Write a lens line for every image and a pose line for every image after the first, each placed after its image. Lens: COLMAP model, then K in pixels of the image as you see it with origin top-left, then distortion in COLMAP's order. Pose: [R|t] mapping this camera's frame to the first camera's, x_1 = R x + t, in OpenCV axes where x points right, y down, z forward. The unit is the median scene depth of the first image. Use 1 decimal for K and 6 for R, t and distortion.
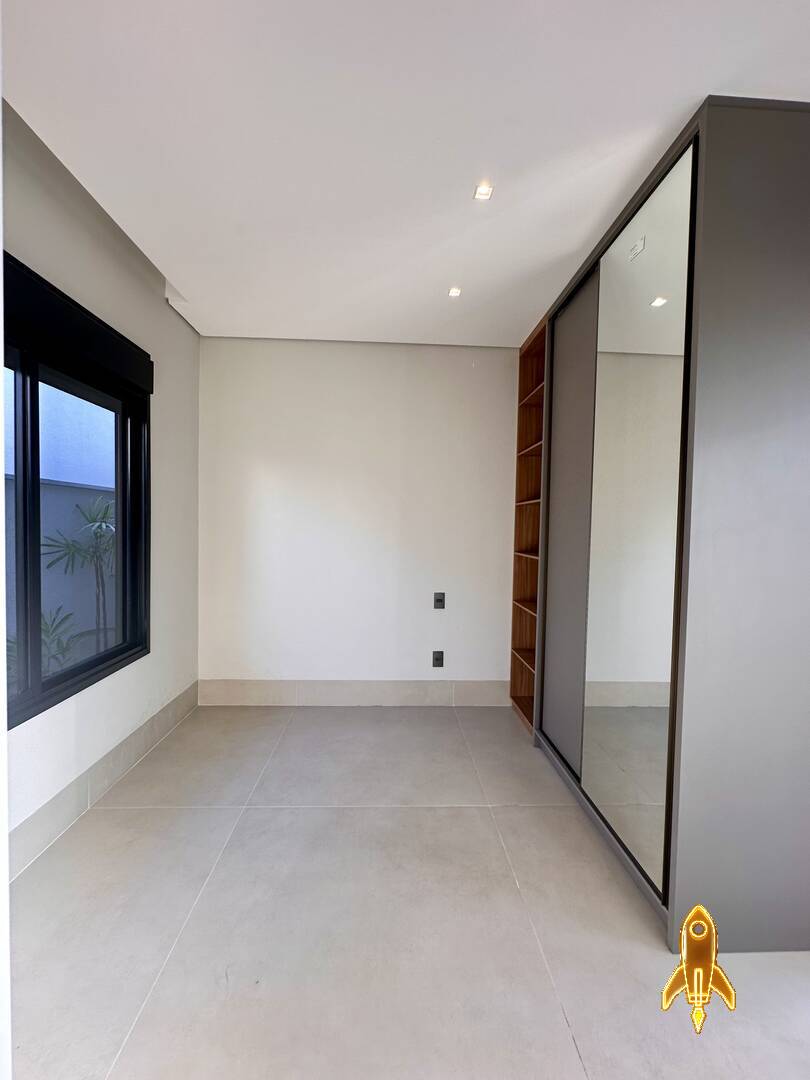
lens RADIAL K [[432.7, 0, 410.4], [0, 432.7, 541.9], [0, 0, 1]] dist [-0.003594, 0.000723]
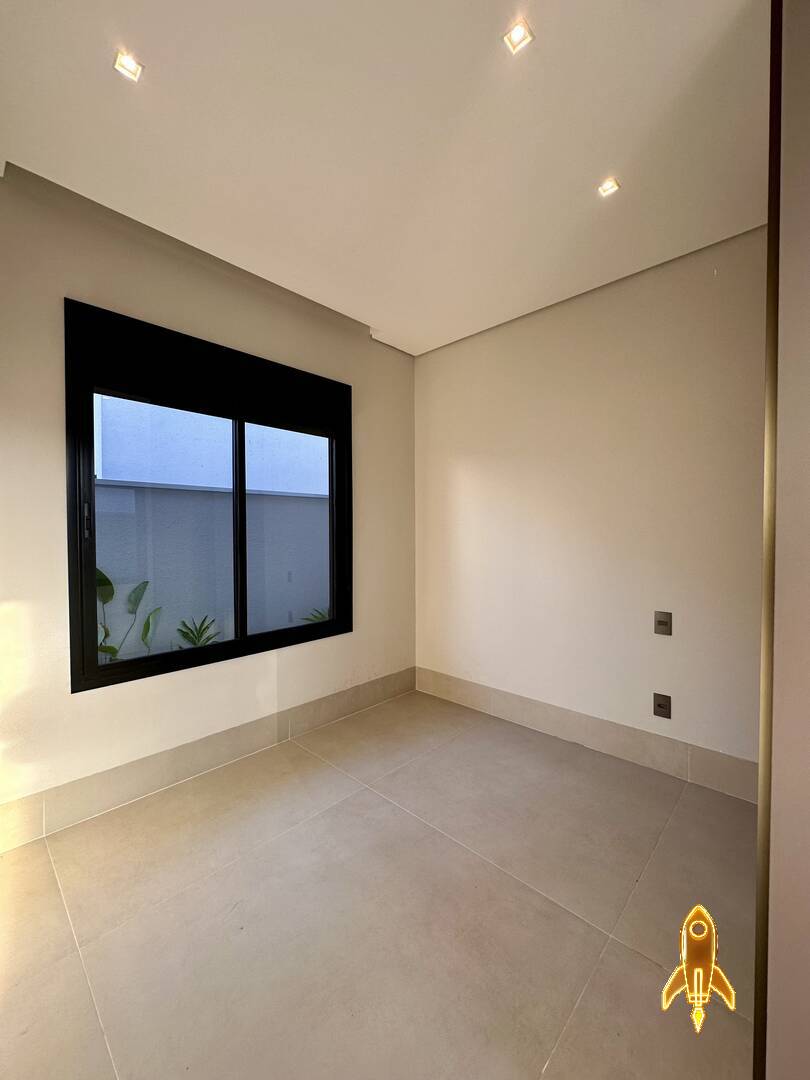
lens RADIAL K [[432.7, 0, 407.5], [0, 432.7, 542.0], [0, 0, 1]] dist [-0.003594, 0.000723]
pose [[0.696257, -0.002931, -0.717786, 0.291937], [-0.013702, 0.999755, -0.017373, 0.021269], [0.717662, 0.021931, 0.696047, 0.209051]]
